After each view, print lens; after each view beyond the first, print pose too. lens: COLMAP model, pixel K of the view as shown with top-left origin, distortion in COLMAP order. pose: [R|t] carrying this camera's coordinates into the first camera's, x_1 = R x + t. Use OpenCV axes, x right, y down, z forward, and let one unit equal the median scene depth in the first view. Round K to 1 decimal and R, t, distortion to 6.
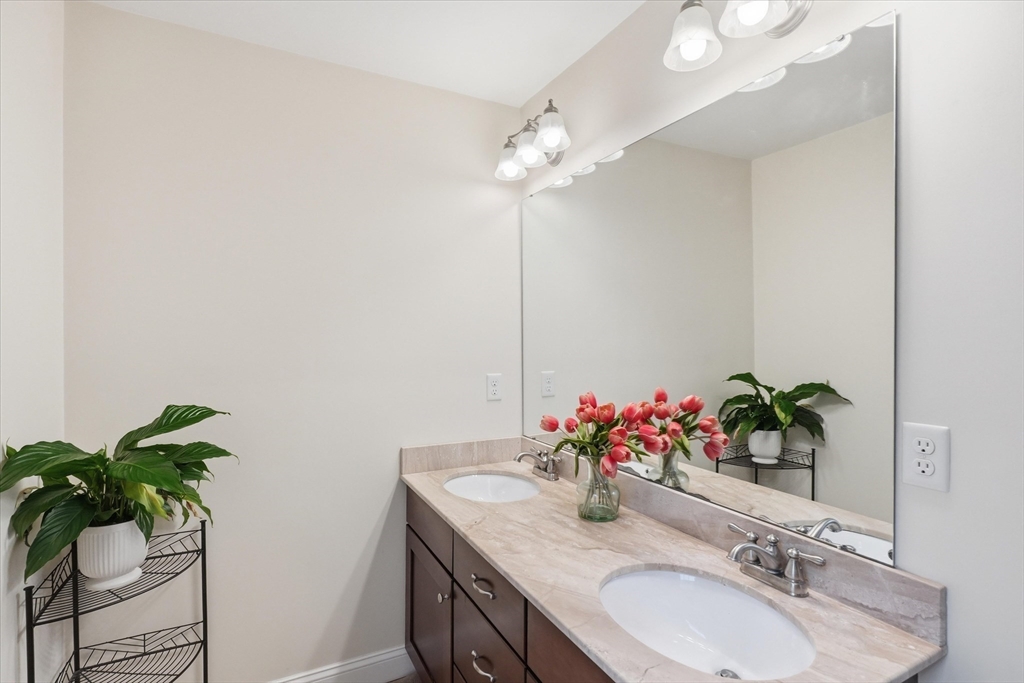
lens RADIAL K [[504.3, 0, 508.0], [0, 504.3, 338.4], [0, 0, 1]] dist [-0.003482, -0.000022]
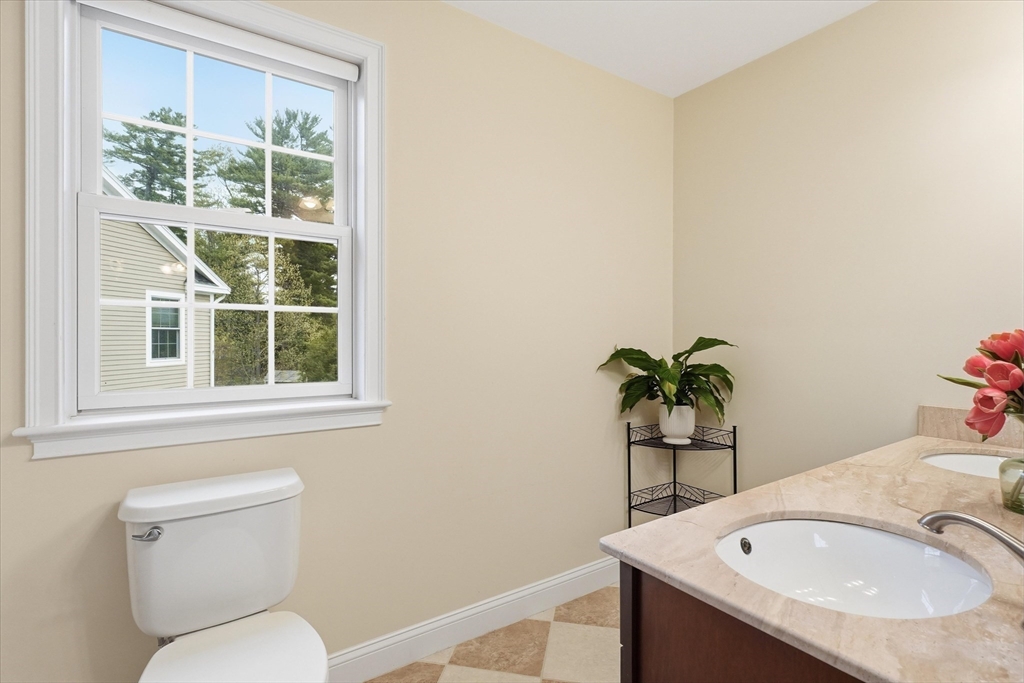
lens RADIAL K [[498.1, 0, 512.0], [0, 498.1, 341.5], [0, 0, 1]] dist [-0.002289, -0.000678]
pose [[0.123540, 0.012686, -0.992258, 0.843256], [-0.005332, 0.999912, 0.012121, 0.150637], [0.992325, 0.003793, 0.123597, 0.290594]]
